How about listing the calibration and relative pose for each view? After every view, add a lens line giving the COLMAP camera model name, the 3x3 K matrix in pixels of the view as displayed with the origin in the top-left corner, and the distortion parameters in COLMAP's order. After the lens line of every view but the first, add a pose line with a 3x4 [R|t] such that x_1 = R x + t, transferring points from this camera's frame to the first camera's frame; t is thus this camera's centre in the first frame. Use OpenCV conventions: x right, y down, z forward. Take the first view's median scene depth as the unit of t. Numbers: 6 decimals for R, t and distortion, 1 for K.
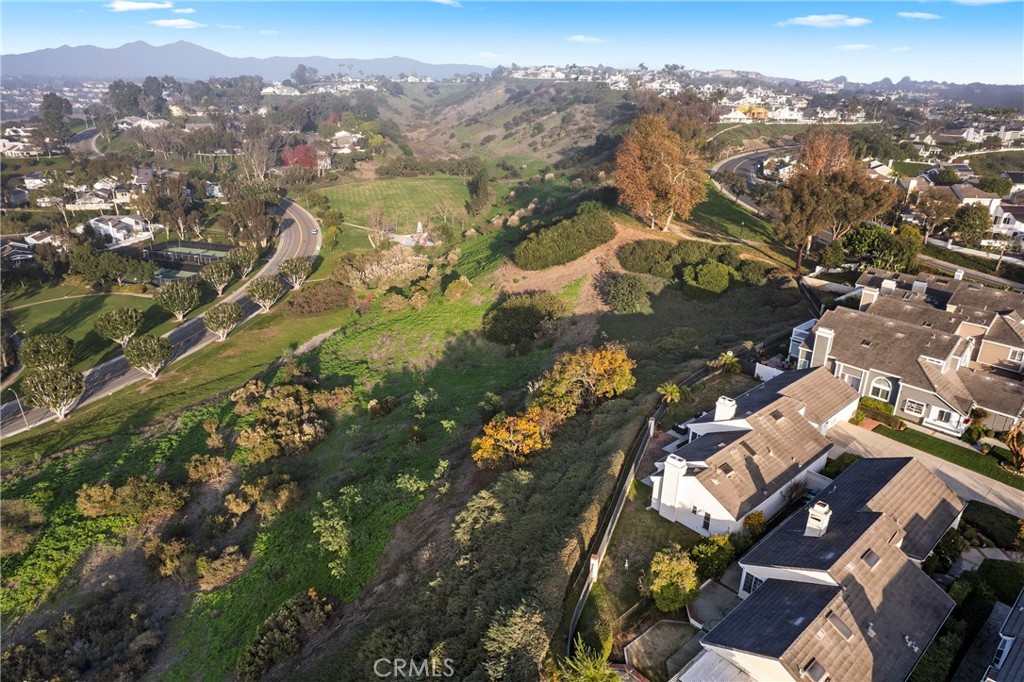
lens RADIAL K [[660.0, 0, 512.0], [0, 660.0, 341.0], [0, 0, 1]] dist [-0.087795, 0.073291]
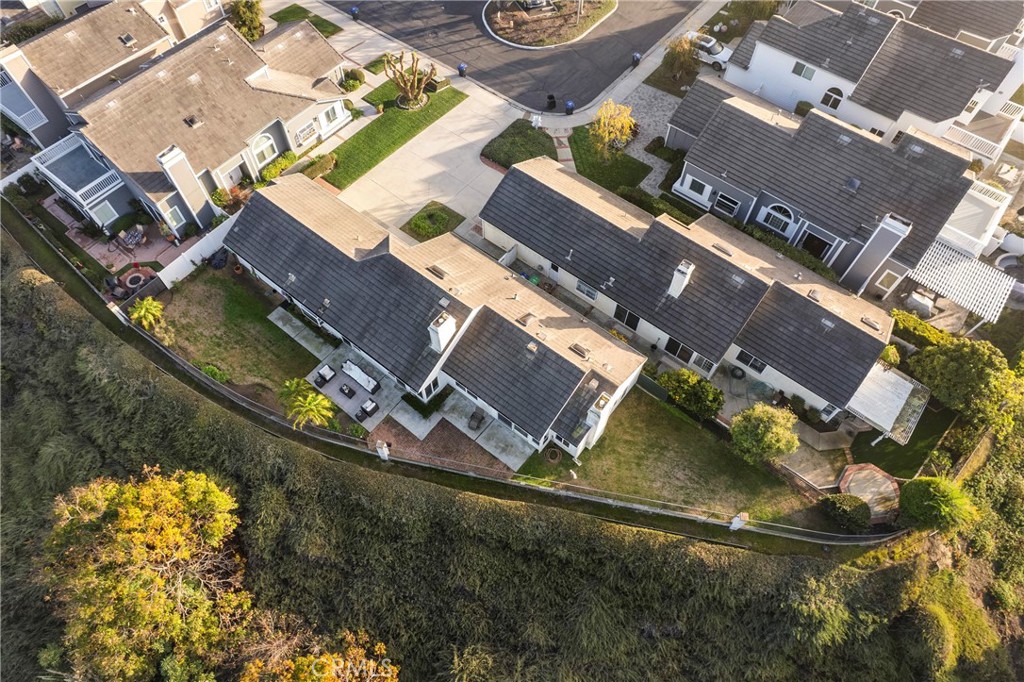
lens RADIAL K [[660.0, 0, 512.0], [0, 660.0, 341.0], [0, 0, 1]] dist [-0.087795, 0.073291]
pose [[-0.171454, -0.854436, 0.490451, -0.029128], [0.343983, 0.414575, 0.842499, -0.419622], [-0.923190, 0.313156, 0.222831, 0.750110]]
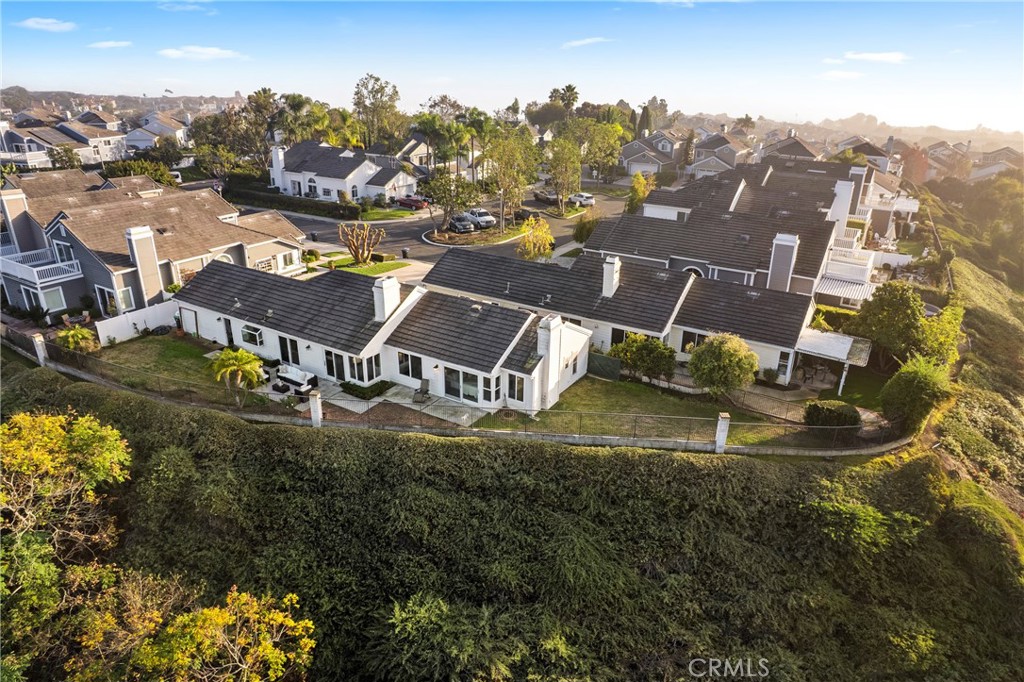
lens RADIAL K [[660.0, 0, 512.0], [0, 660.0, 341.0], [0, 0, 1]] dist [-0.087795, 0.073291]
pose [[-0.278448, -0.379989, 0.882086, -0.320742], [0.331597, 0.823900, 0.459599, -0.122424], [-0.901393, 0.420472, -0.103410, 0.929542]]
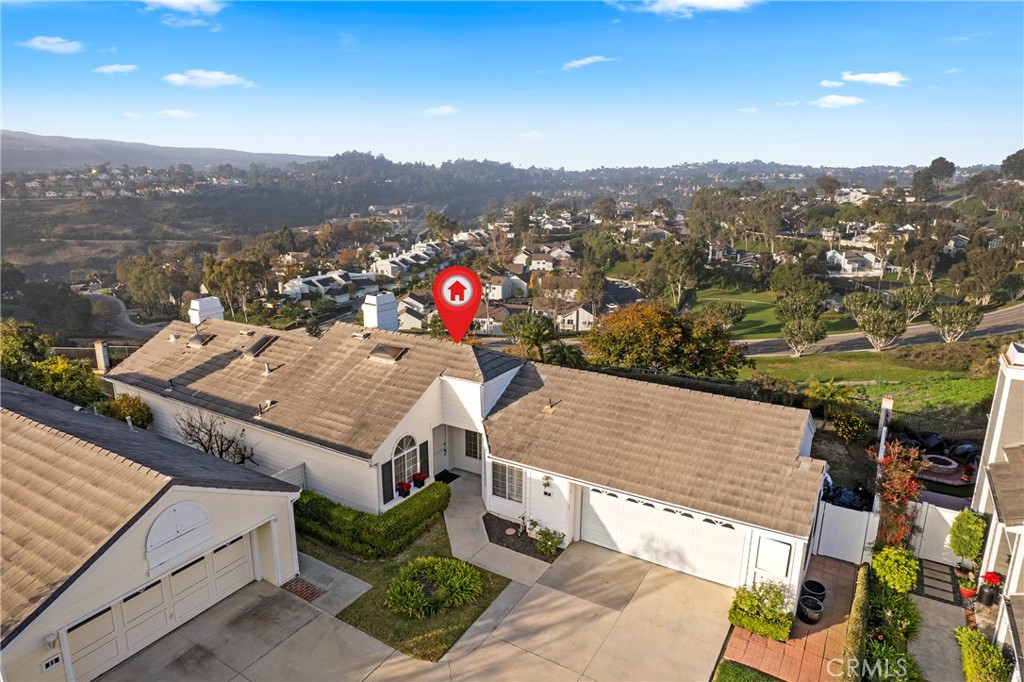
lens RADIAL K [[660.0, 0, 512.0], [0, 660.0, 341.0], [0, 0, 1]] dist [-0.087795, 0.073291]
pose [[0.294154, 0.227721, -0.928233, 0.805393], [-0.347376, 0.930255, 0.118134, 0.024599], [0.890395, 0.287697, 0.352743, 0.873705]]
